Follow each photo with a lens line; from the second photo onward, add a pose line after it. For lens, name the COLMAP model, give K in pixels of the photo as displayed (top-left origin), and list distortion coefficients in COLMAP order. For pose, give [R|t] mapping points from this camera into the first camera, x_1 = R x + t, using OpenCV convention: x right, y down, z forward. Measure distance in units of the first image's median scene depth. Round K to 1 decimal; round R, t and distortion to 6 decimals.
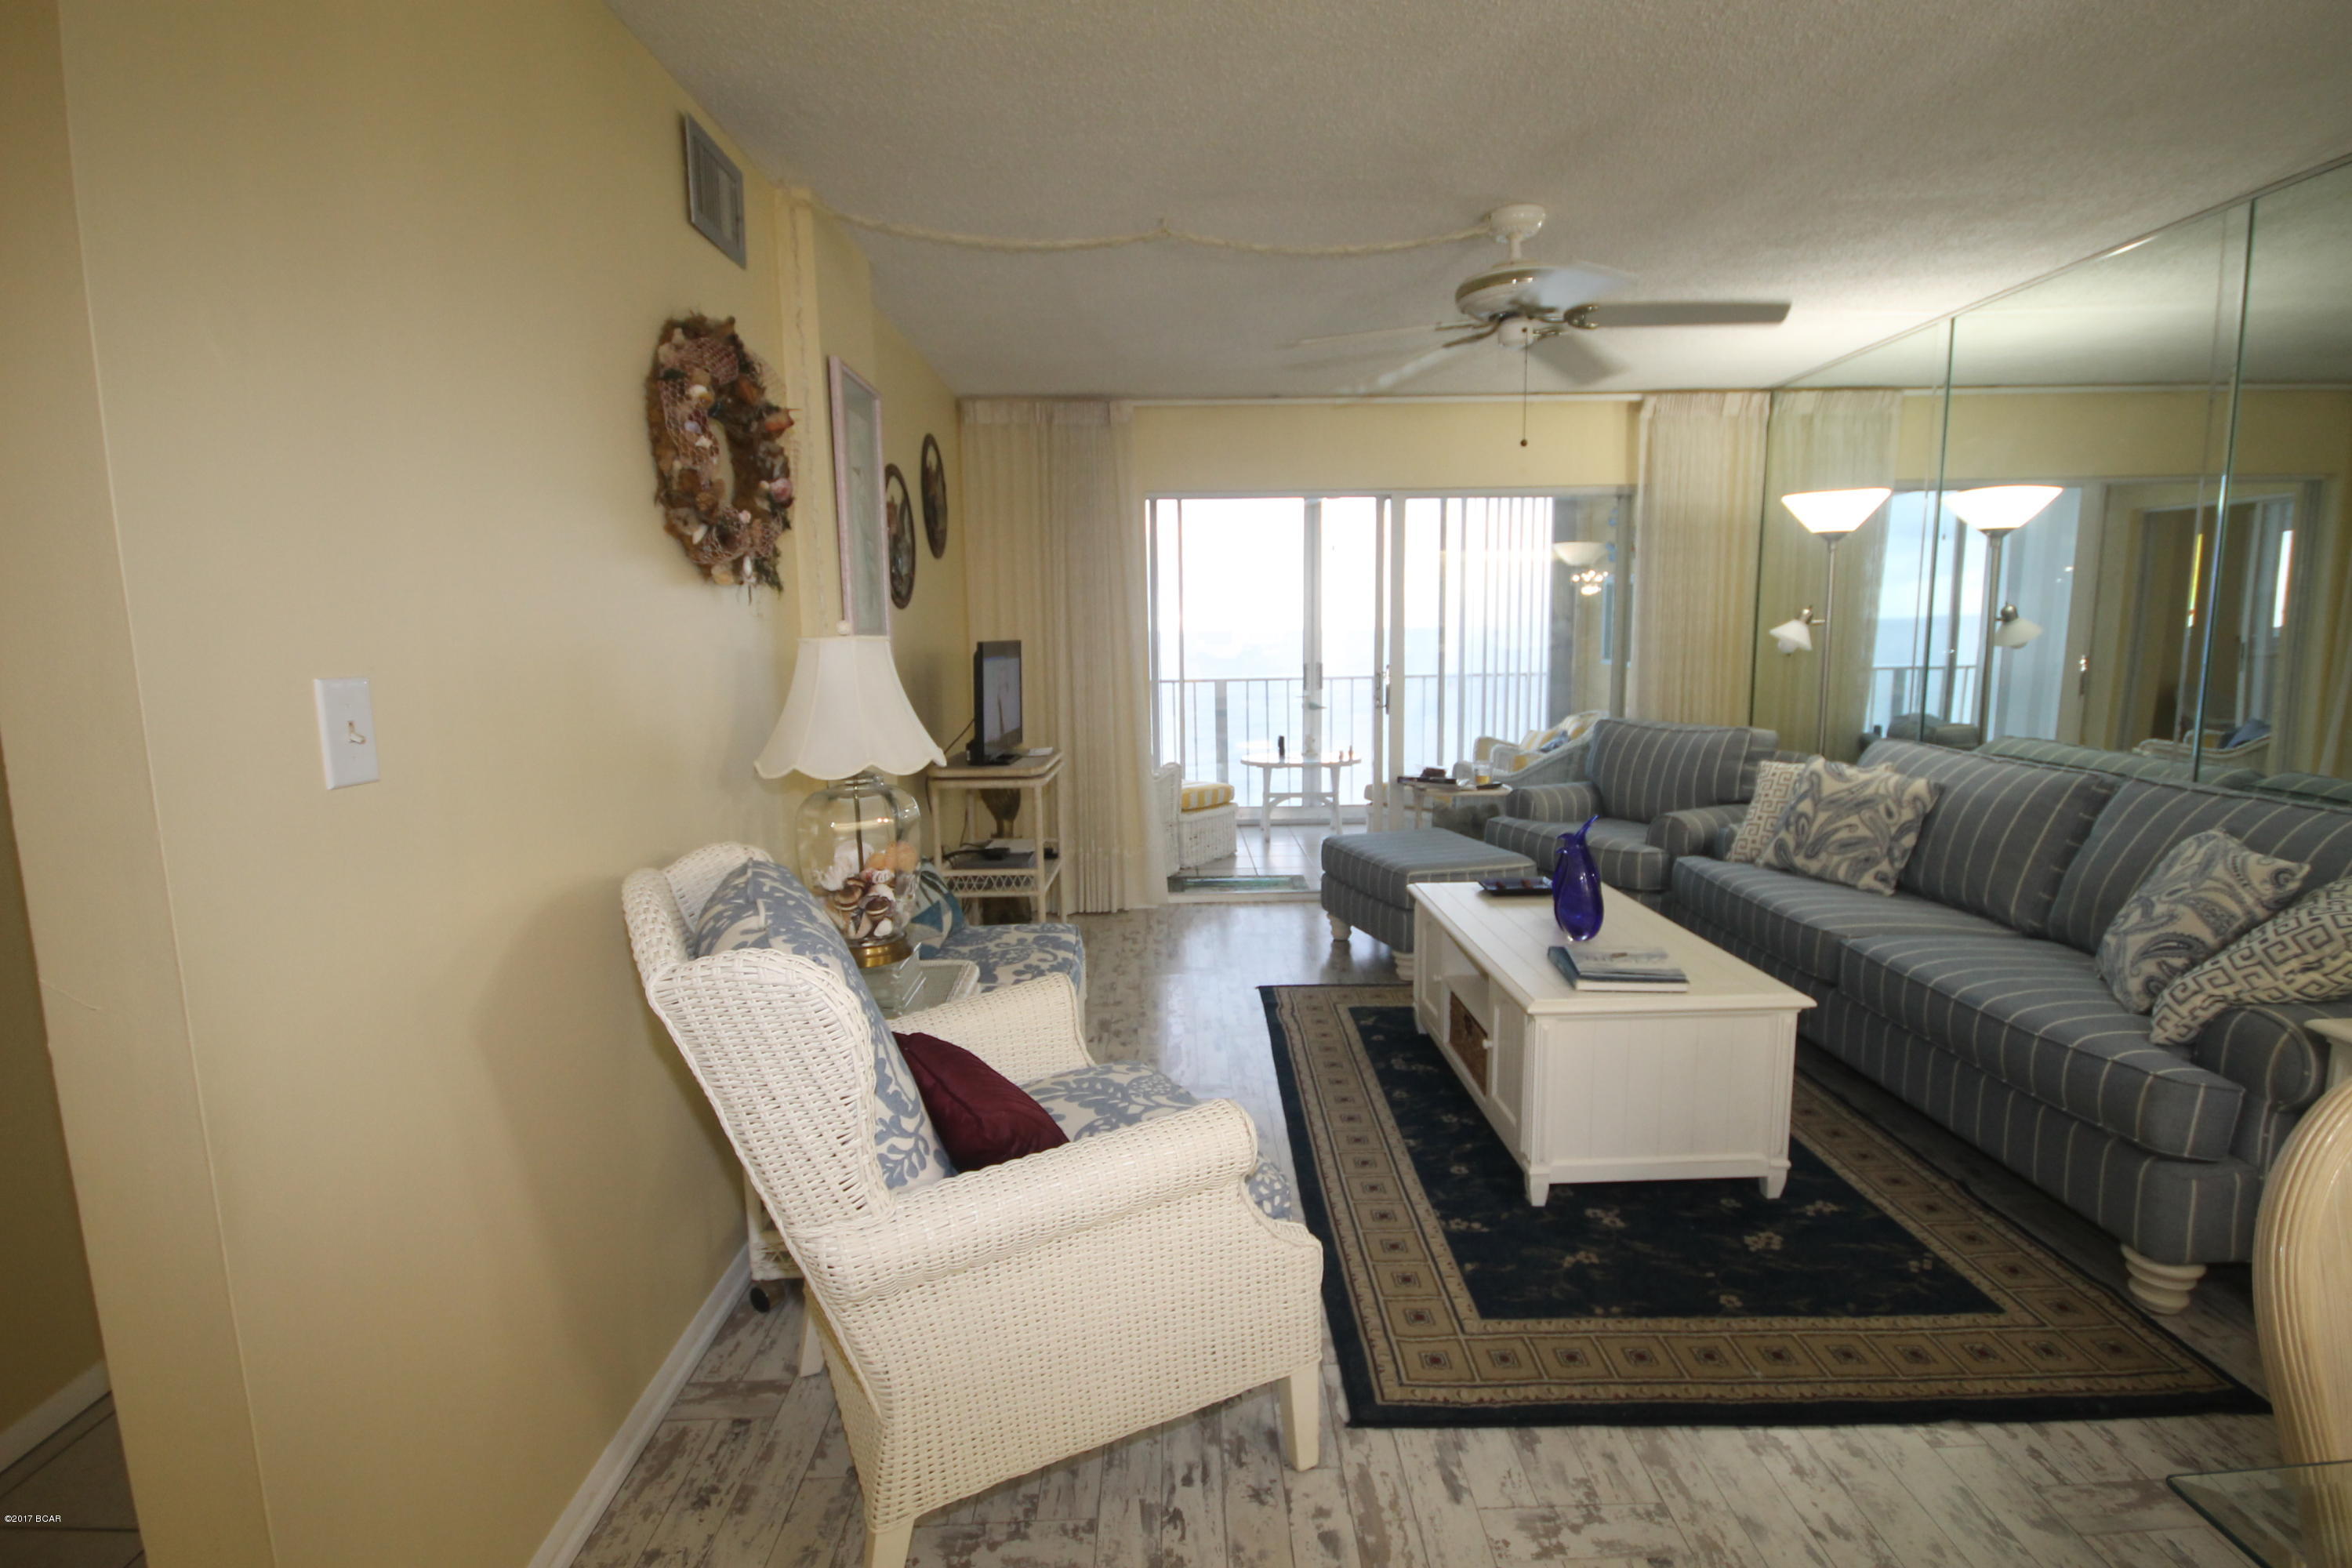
lens RADIAL K [[1096.0, 0, 1201.0], [0, 1096.0, 785.1], [0, 0, 1]] dist [0.000582, -0.001604]
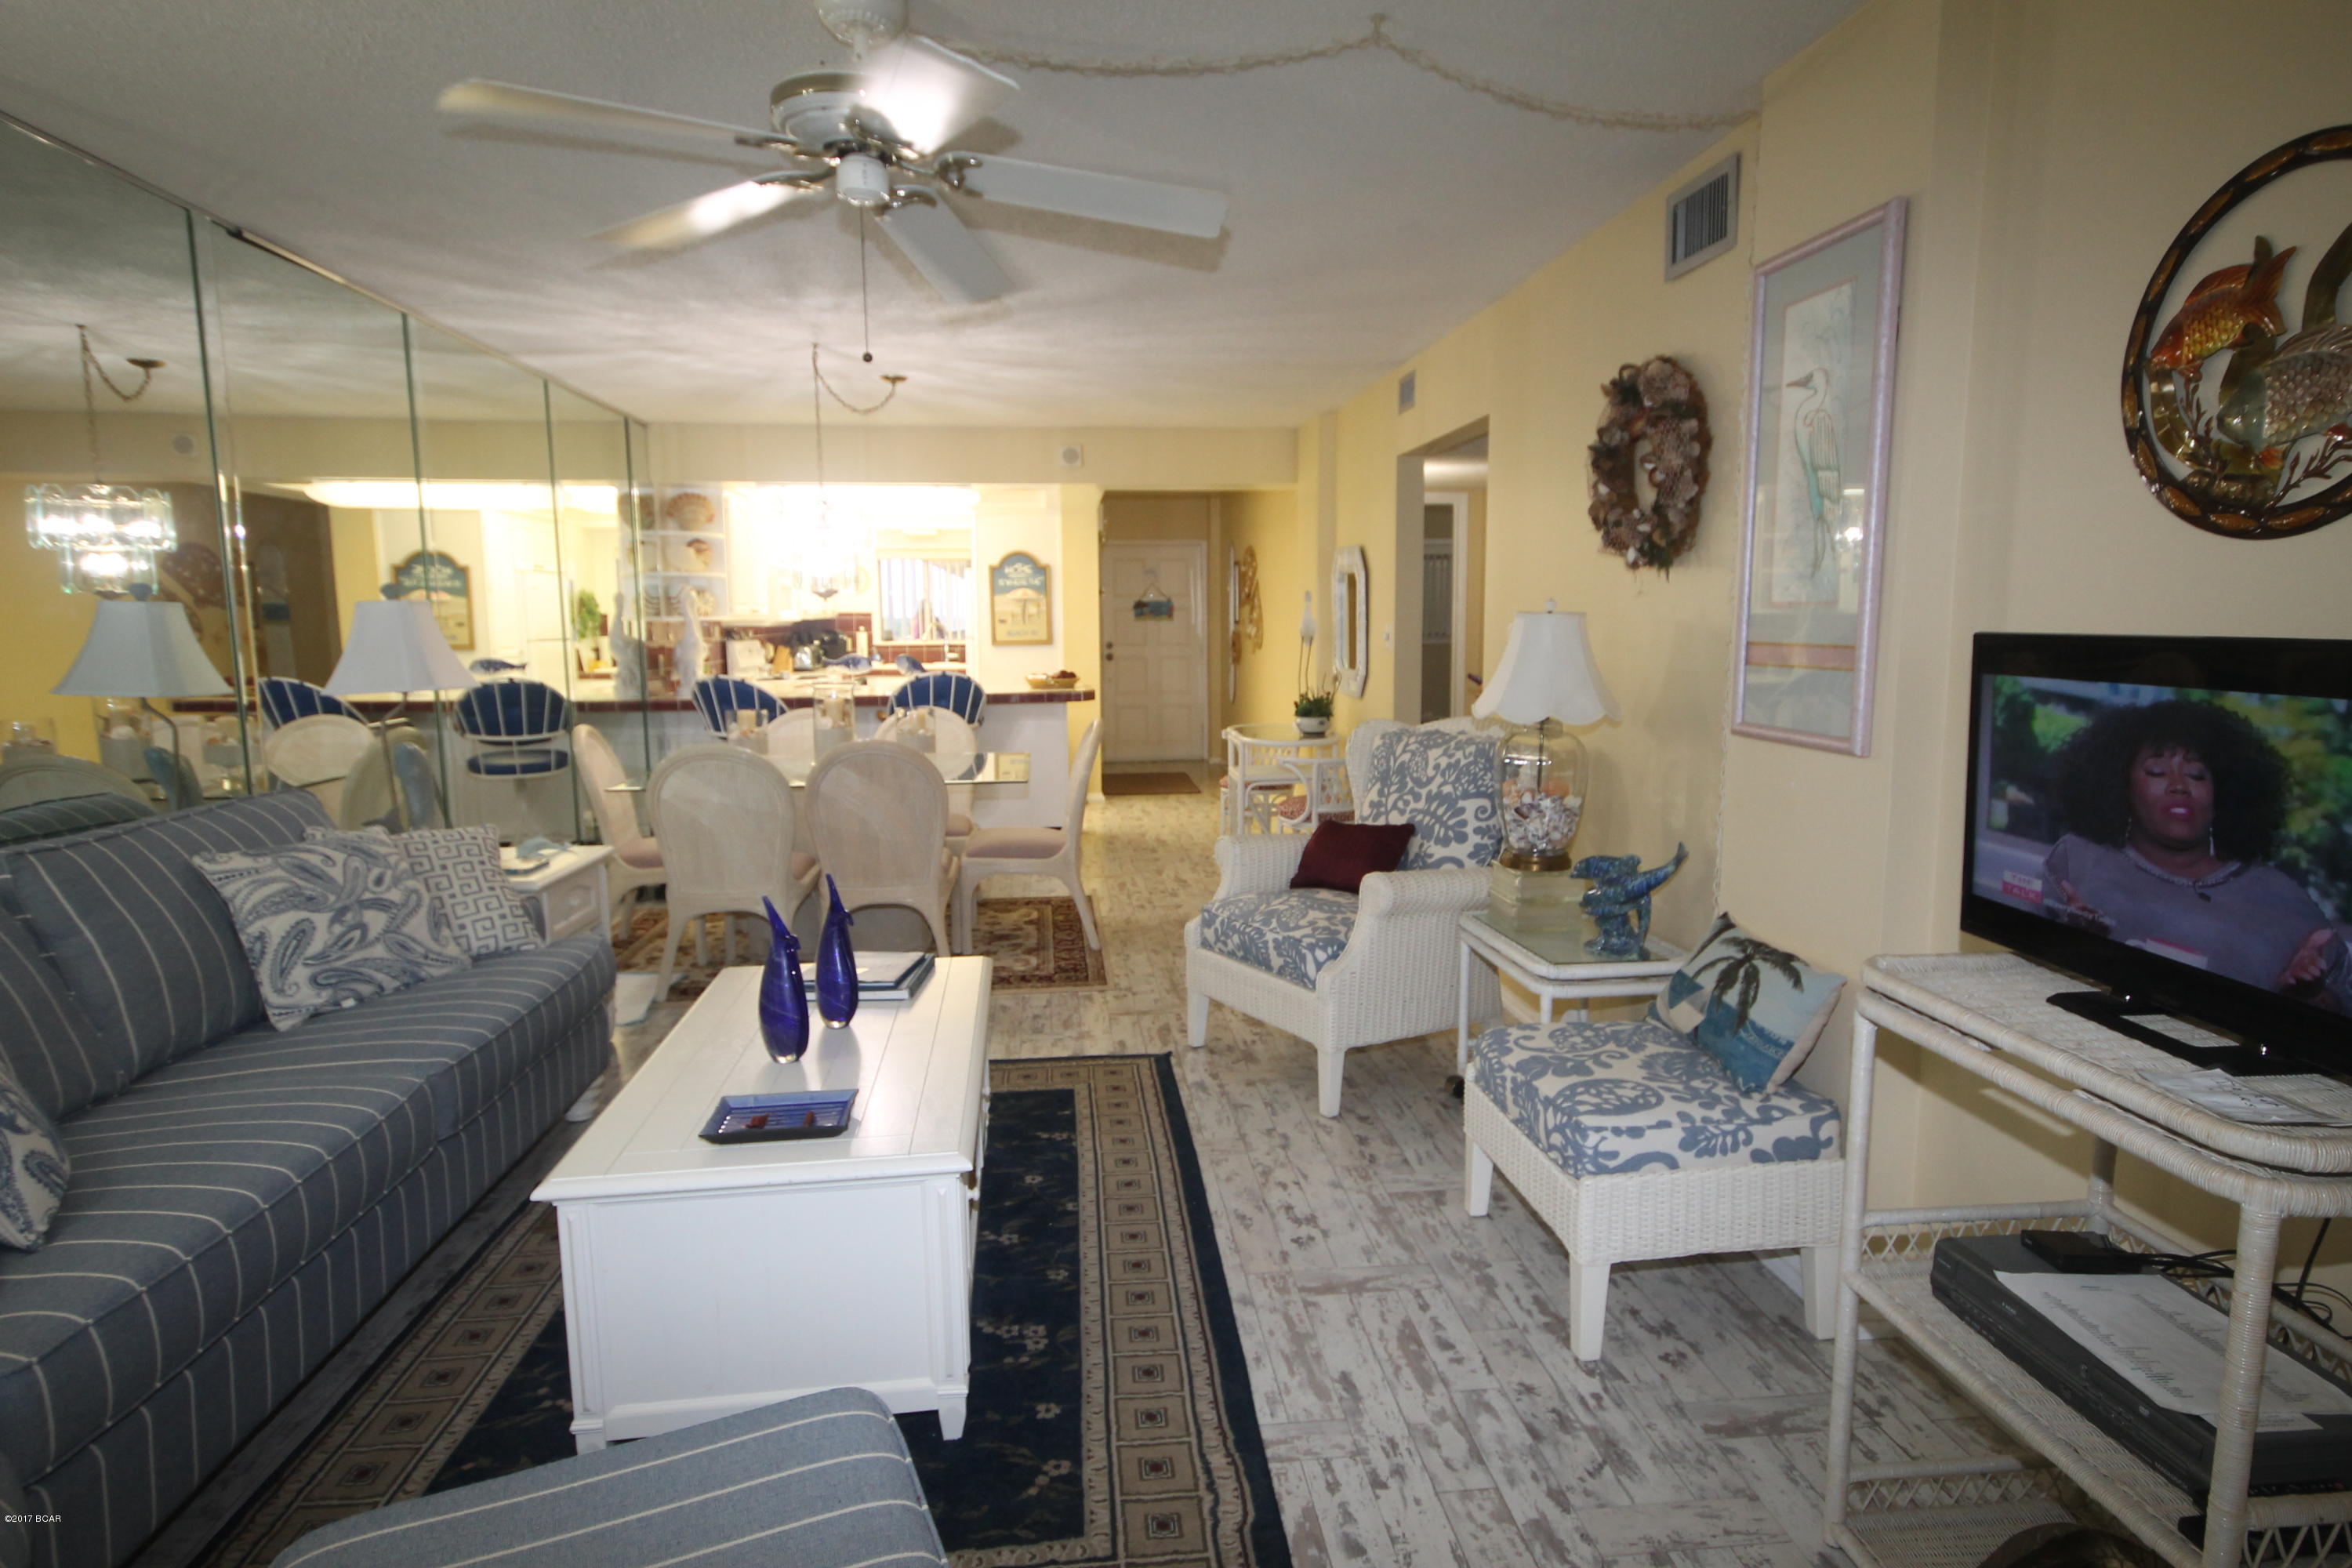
lens RADIAL K [[1291.5, 0, 1197.2], [0, 1291.5, 785.5], [0, 0, 1]] dist [0.012304, 0.001002]
pose [[-0.995559, 0.035709, -0.087102, 0.134098], [0.010718, 0.962242, 0.271986, -0.218938], [0.093526, 0.269844, -0.958351, 1.513034]]
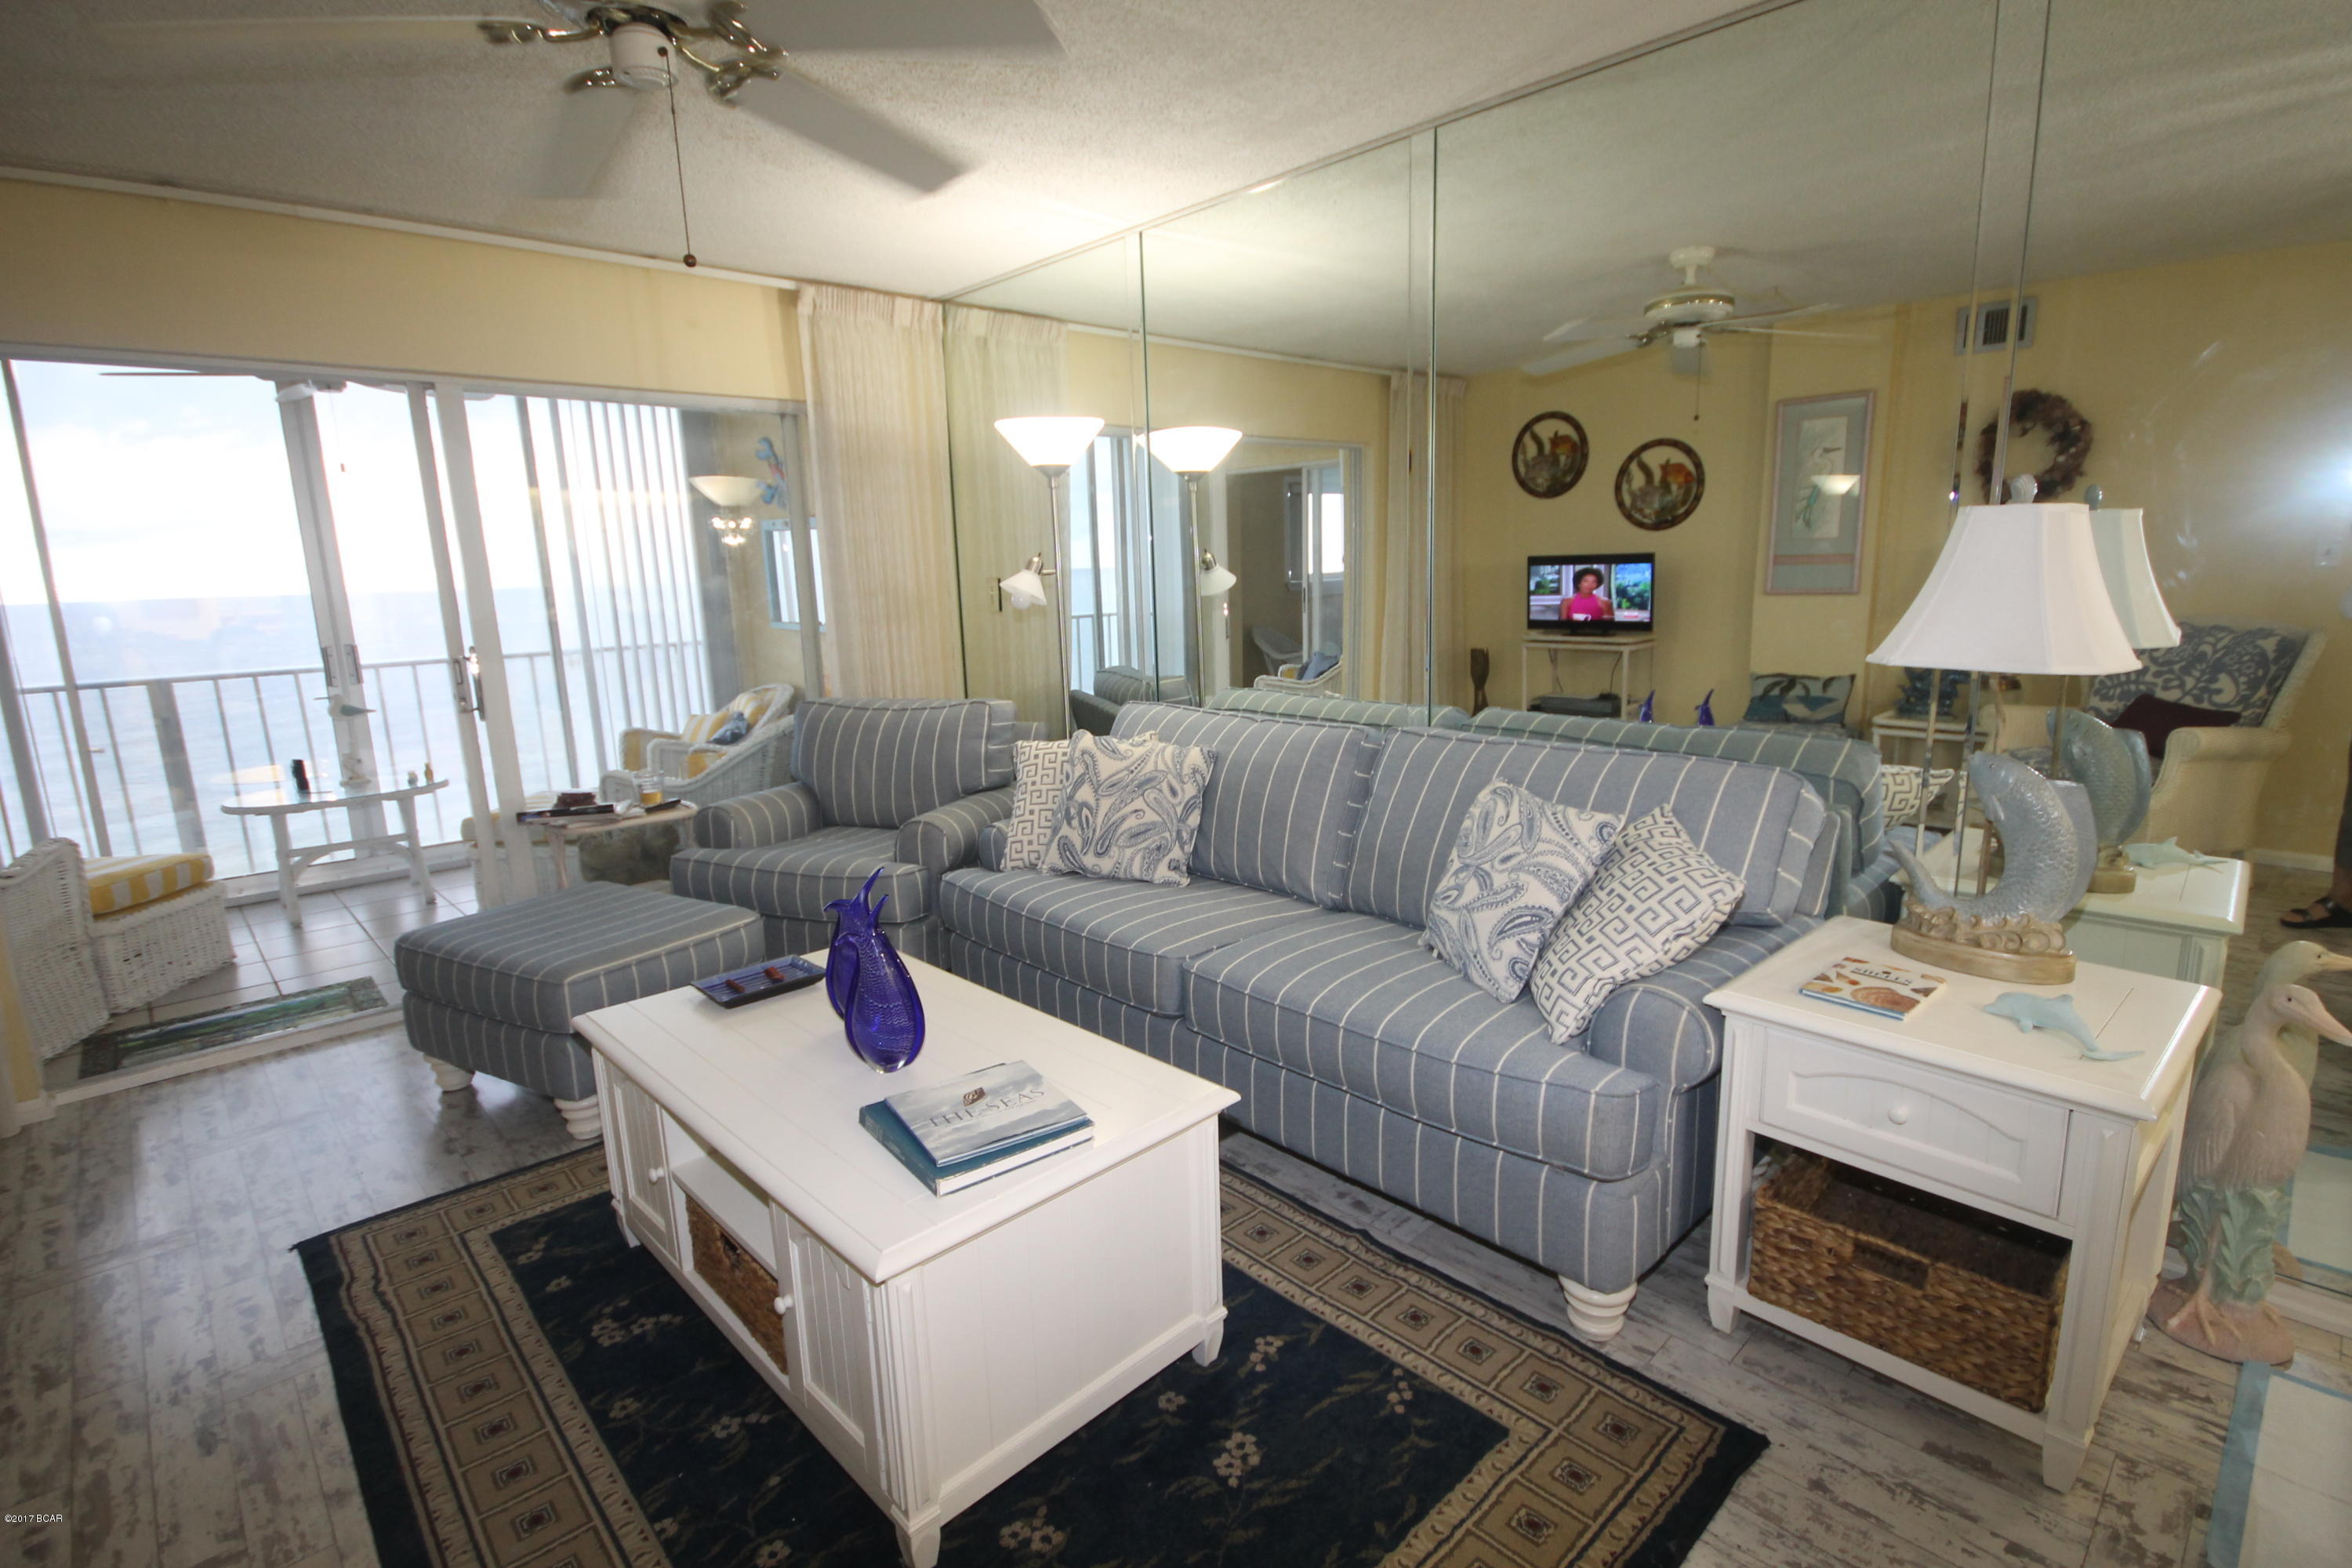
lens RADIAL K [[1114.7, 0, 1195.8], [0, 1114.7, 783.7], [0, 0, 1]] dist [0.008539, -0.008658]
pose [[0.736641, -0.136447, 0.662376, 0.052476], [0.113641, 0.990483, 0.077652, -0.045588], [-0.666667, 0.018071, 0.745136, 0.315765]]
